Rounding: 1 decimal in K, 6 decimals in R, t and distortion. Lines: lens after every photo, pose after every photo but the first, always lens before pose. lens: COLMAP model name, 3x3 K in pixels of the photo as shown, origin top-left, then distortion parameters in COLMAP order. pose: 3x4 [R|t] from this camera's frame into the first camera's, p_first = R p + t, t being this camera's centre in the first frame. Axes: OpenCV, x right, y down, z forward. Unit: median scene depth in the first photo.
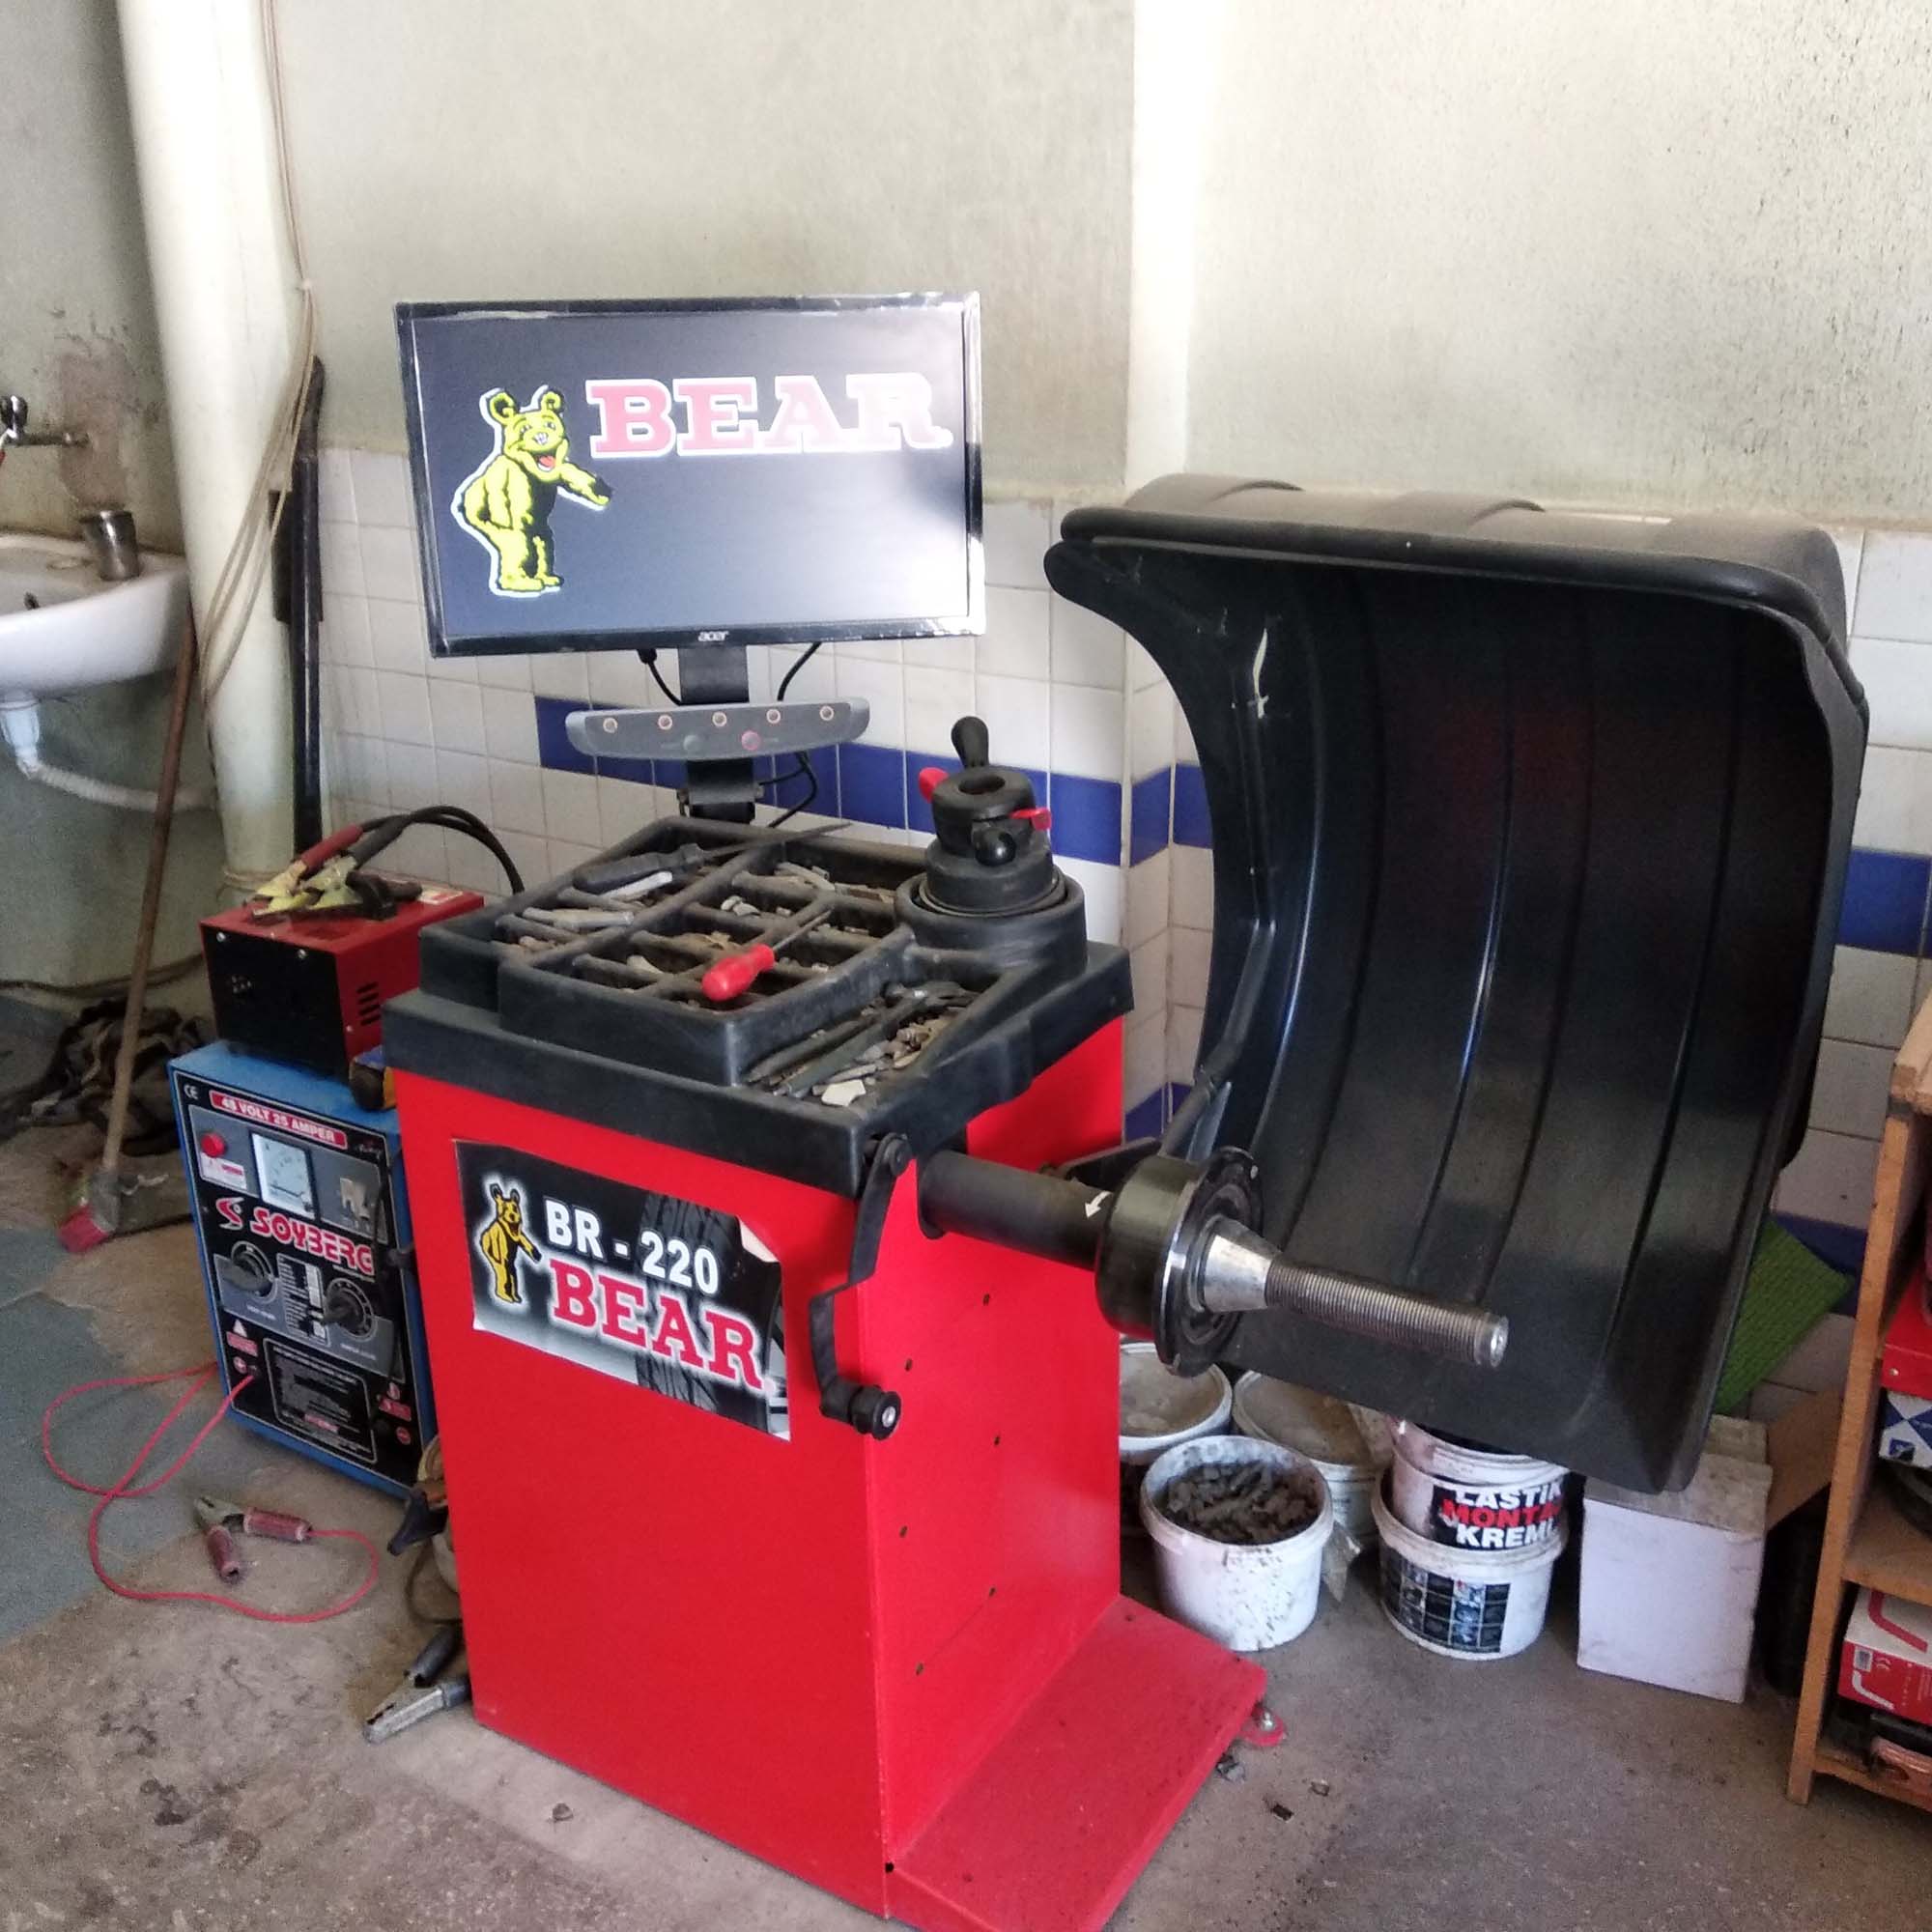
lens RADIAL K [[2036.4, 0, 956.8], [0, 2036.4, 962.5], [0, 0, 1]] dist [0.071656, -0.135984]
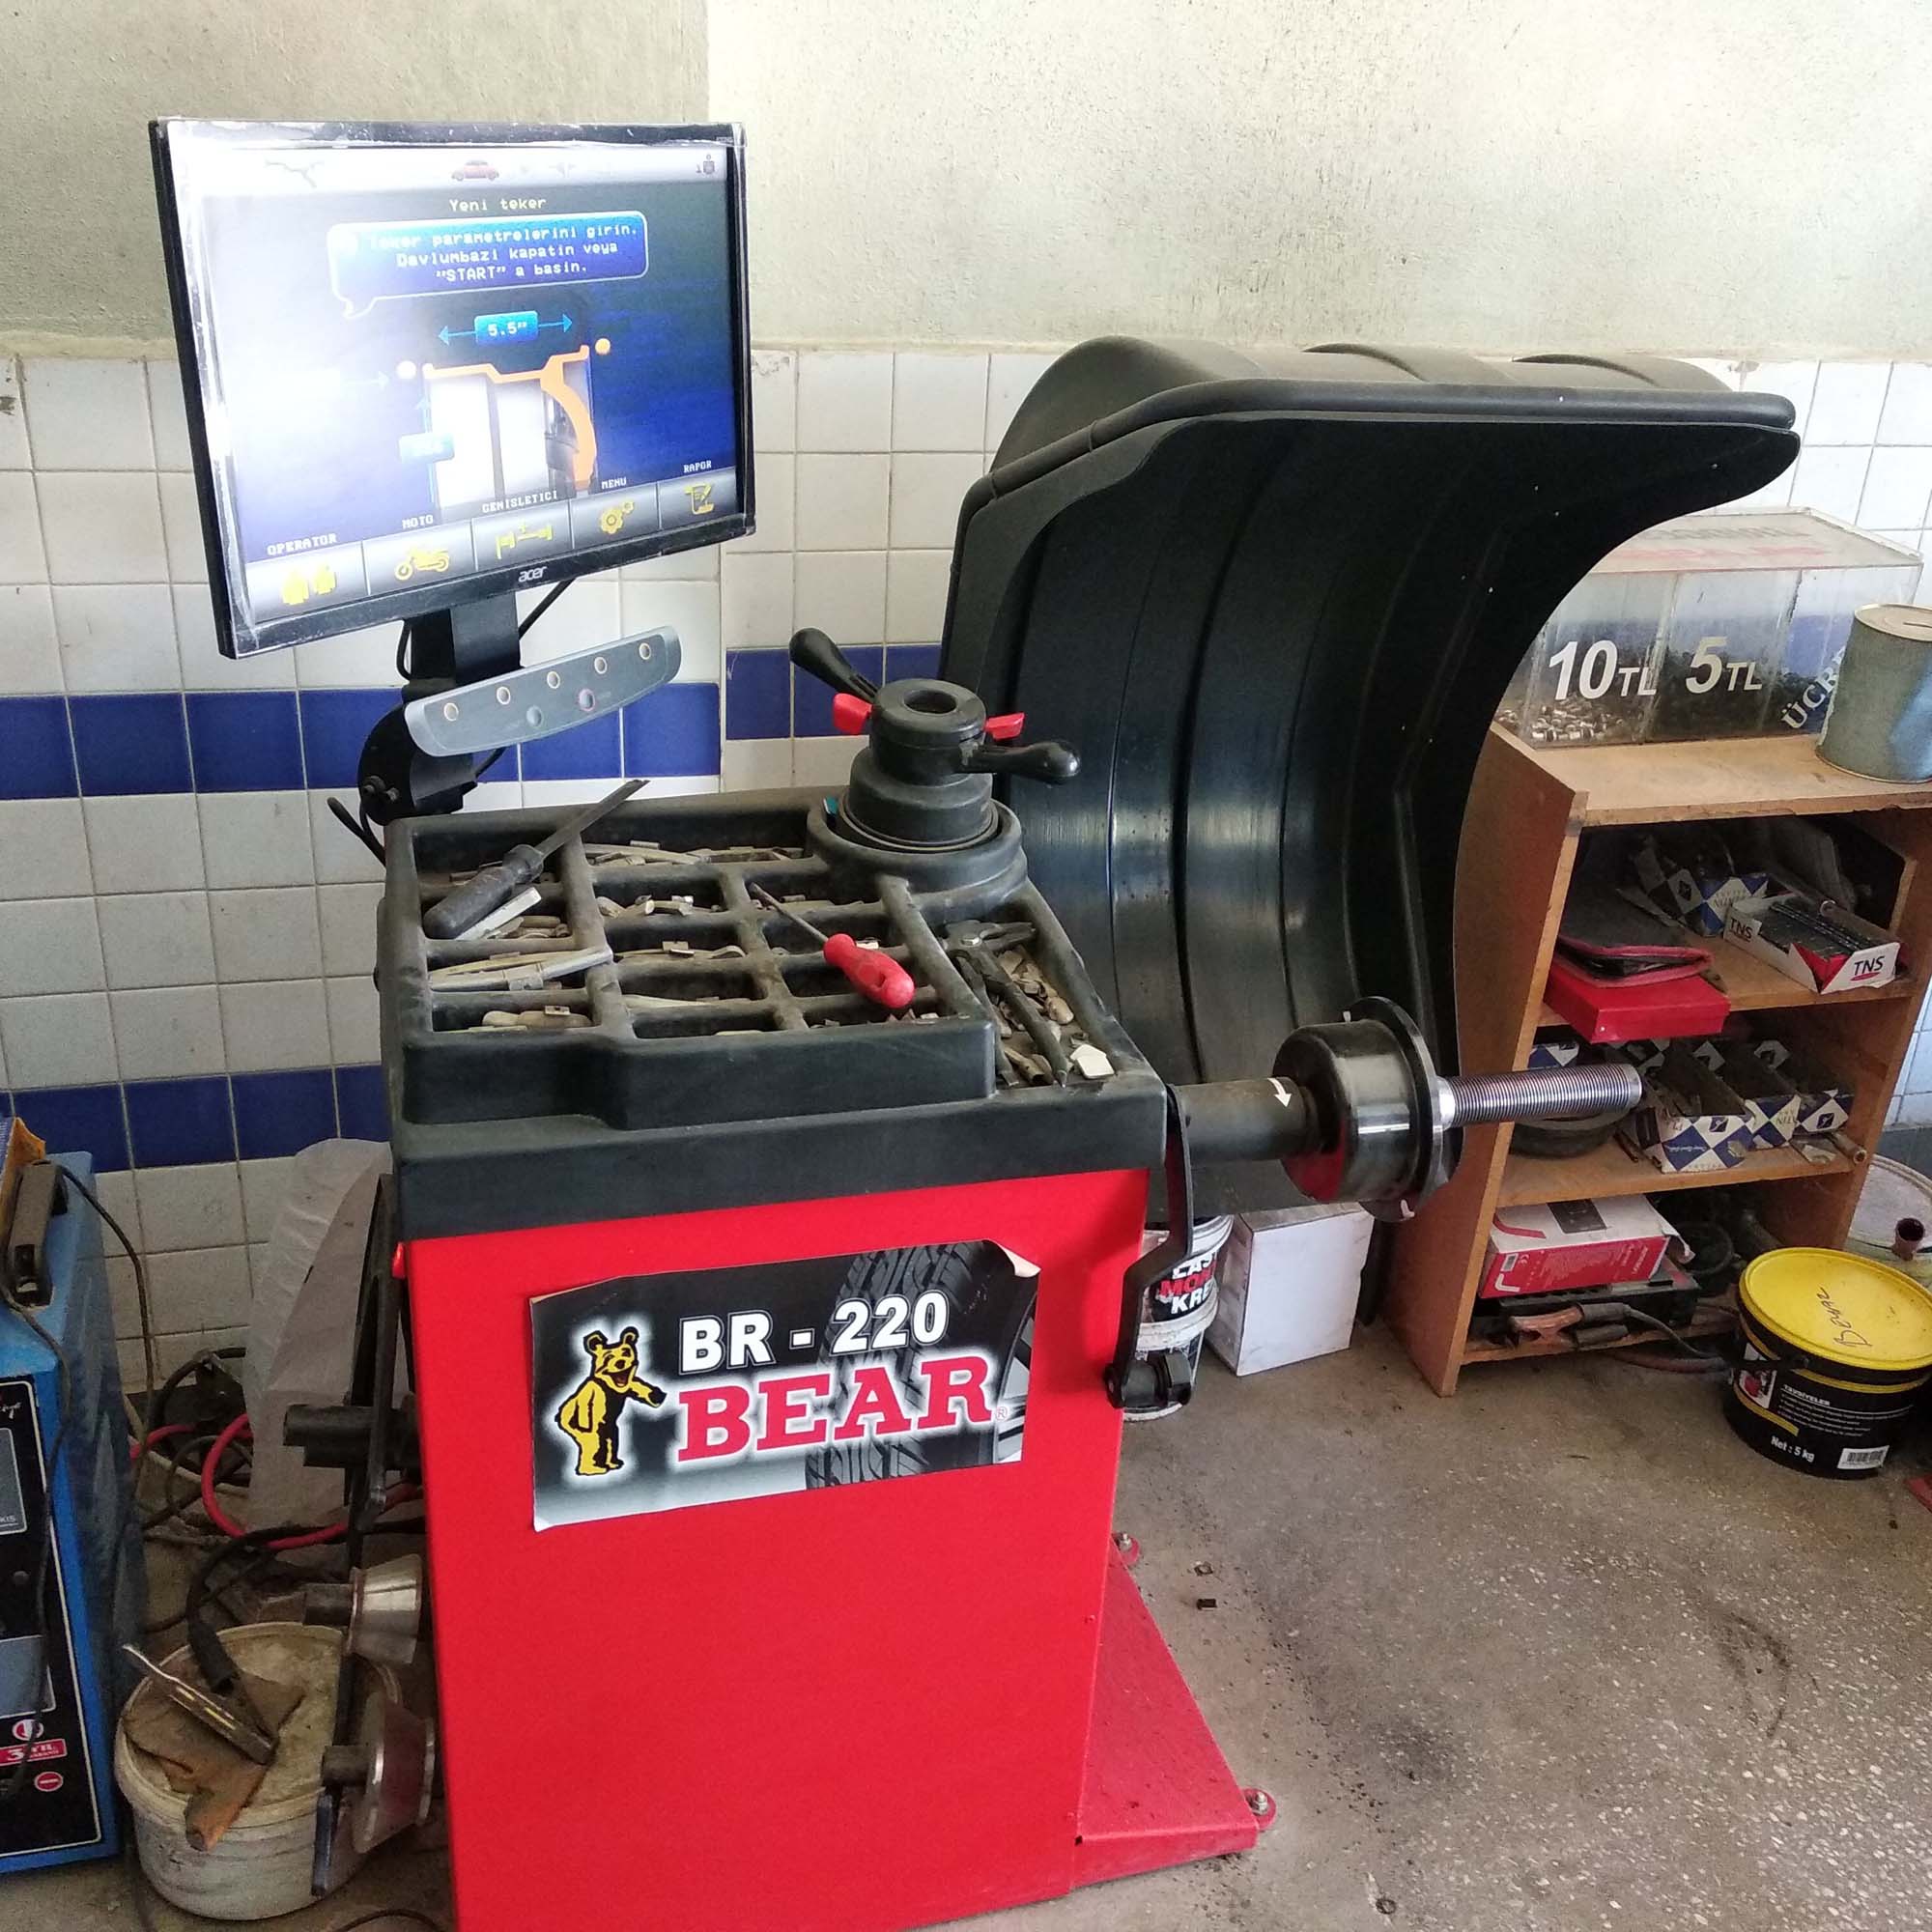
lens RADIAL K [[2036.4, 0, 956.8], [0, 2036.4, 962.5], [0, 0, 1]] dist [0.071656, -0.135984]
pose [[0.660334, -0.263004, 0.703412, -0.645757], [0.196689, 0.964541, 0.175996, -0.133482], [-0.724757, 0.022137, 0.688649, 0.383683]]
